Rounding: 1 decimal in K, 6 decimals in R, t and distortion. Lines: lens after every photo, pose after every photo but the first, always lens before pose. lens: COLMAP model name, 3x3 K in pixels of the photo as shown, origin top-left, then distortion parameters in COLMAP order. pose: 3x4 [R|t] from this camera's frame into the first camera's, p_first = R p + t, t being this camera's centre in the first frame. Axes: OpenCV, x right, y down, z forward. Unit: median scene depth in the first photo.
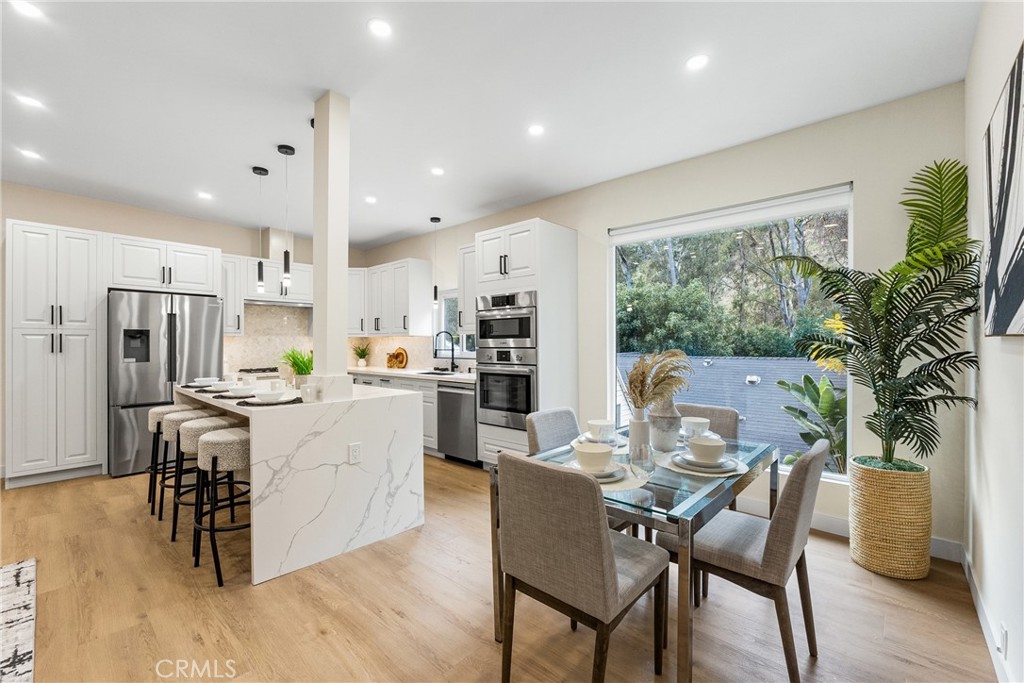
lens RADIAL K [[432.3, 0, 517.6], [0, 432.3, 342.0], [0, 0, 1]] dist [-0.003157, -0.000346]
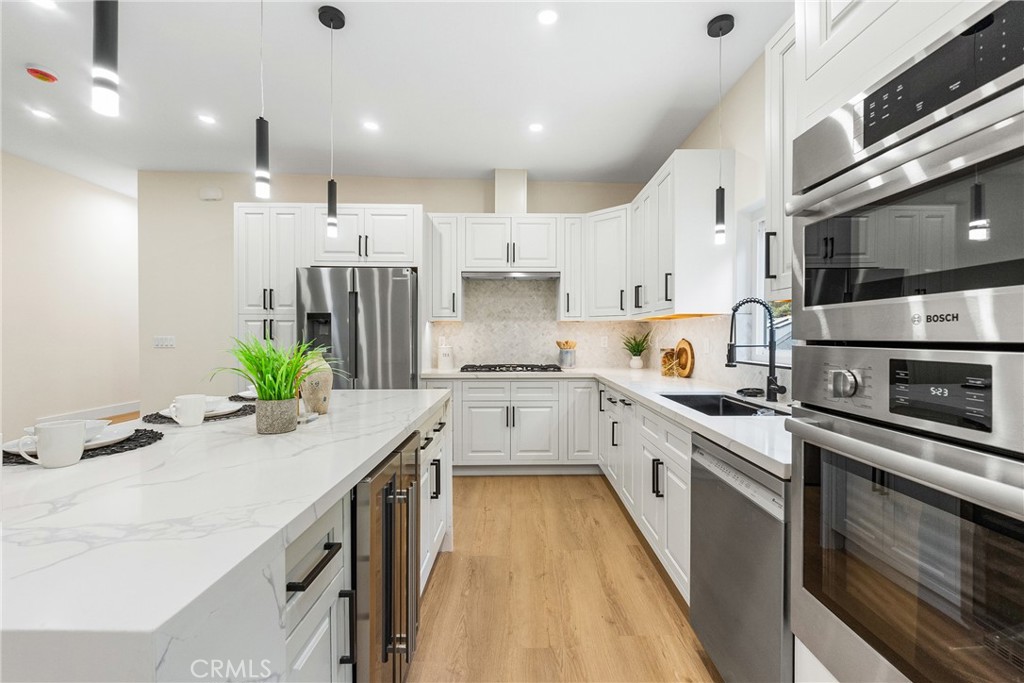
lens RADIAL K [[437.0, 0, 512.0], [0, 437.0, 341.5], [0, 0, 1]] dist [-0.000686, -0.000156]
pose [[0.665790, 0.015878, -0.745970, -0.015217], [-0.001627, 0.999802, 0.019829, 0.009164], [0.746137, -0.011988, 0.665684, 0.766978]]
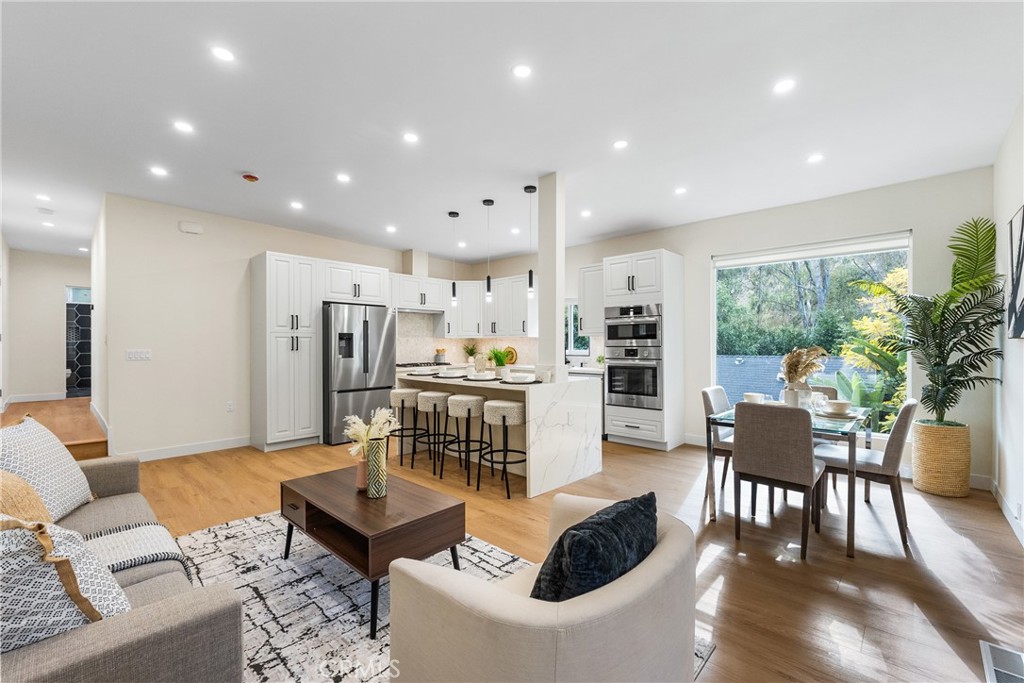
lens RADIAL K [[431.0, 0, 519.8], [0, 431.0, 344.1], [0, 0, 1]] dist [-0.001747, -0.000261]
pose [[0.999878, -0.001051, -0.015602, -0.357909], [0.001121, 0.999989, 0.004489, -0.000205], [0.015597, -0.004506, 0.999868, -0.319252]]
